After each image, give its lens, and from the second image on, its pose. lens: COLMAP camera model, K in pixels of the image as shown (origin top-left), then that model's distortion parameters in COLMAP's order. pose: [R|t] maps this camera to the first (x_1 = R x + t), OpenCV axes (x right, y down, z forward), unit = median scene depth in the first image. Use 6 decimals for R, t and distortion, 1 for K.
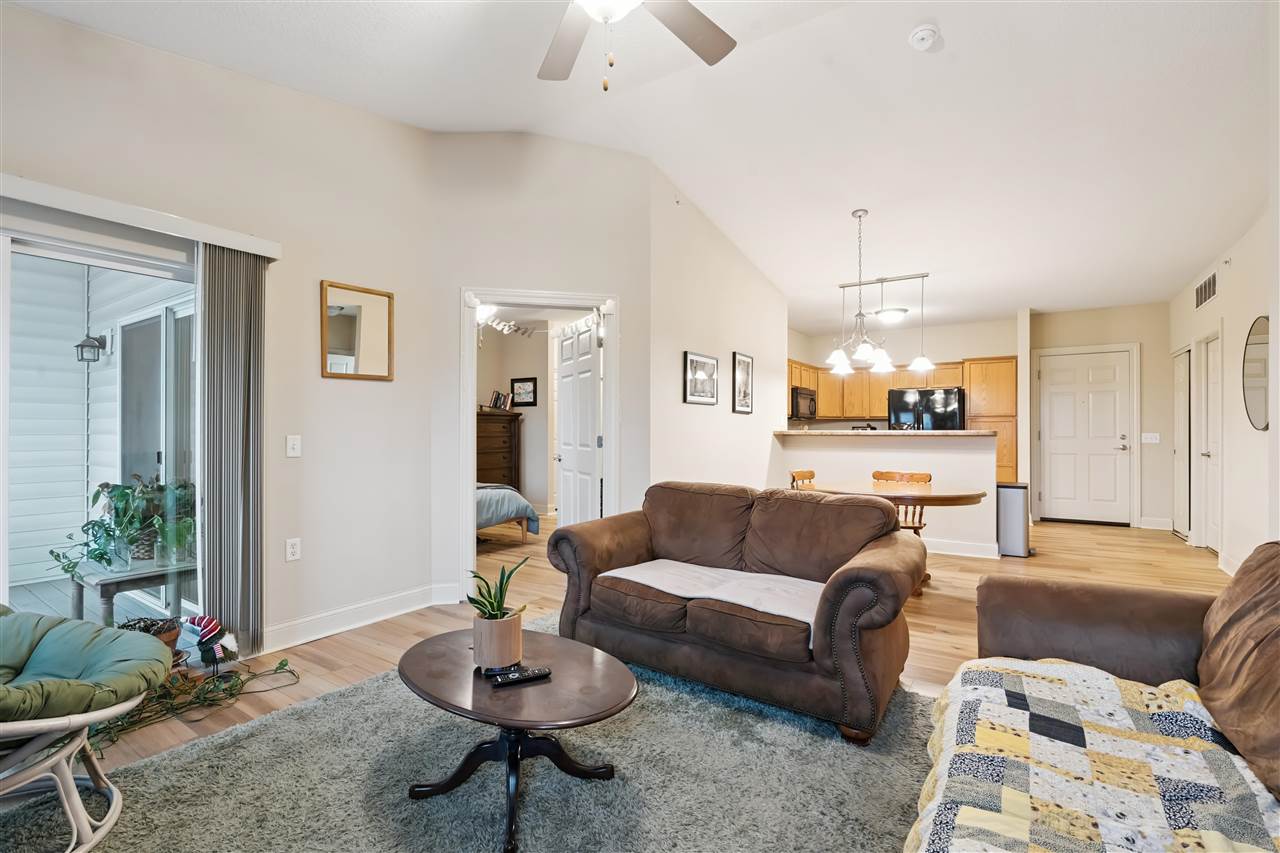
lens RADIAL K [[595.8, 0, 615.1], [0, 595.8, 424.6], [0, 0, 1]] dist [-0.010610, 0.000633]
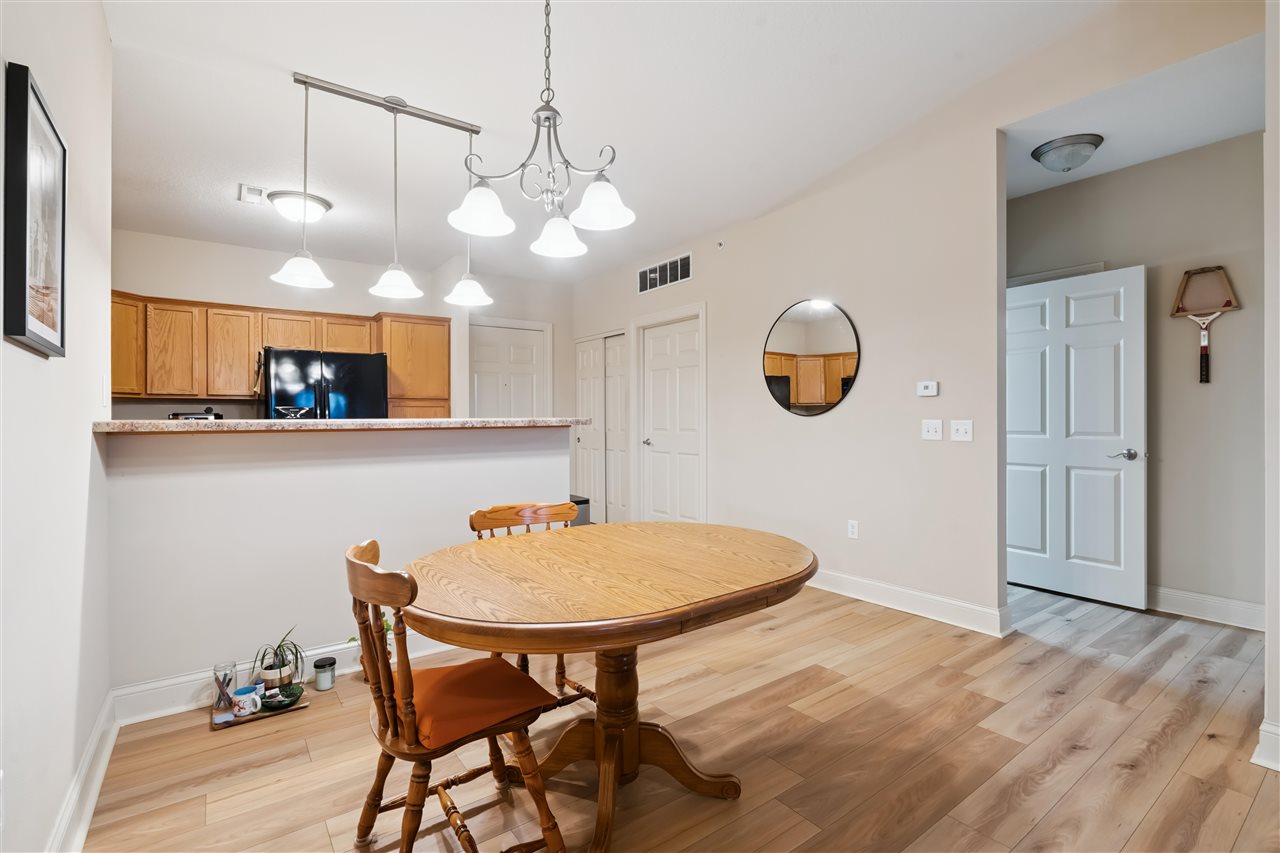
lens RADIAL K [[595.8, 0, 668.2], [0, 595.8, 417.5], [0, 0, 1]] dist [-0.010610, 0.000633]
pose [[0.313451, -0.002520, 0.949601, 0.059292], [-0.006677, 0.999966, 0.004858, 0.003242], [-0.949581, -0.007863, 0.313423, 0.574652]]
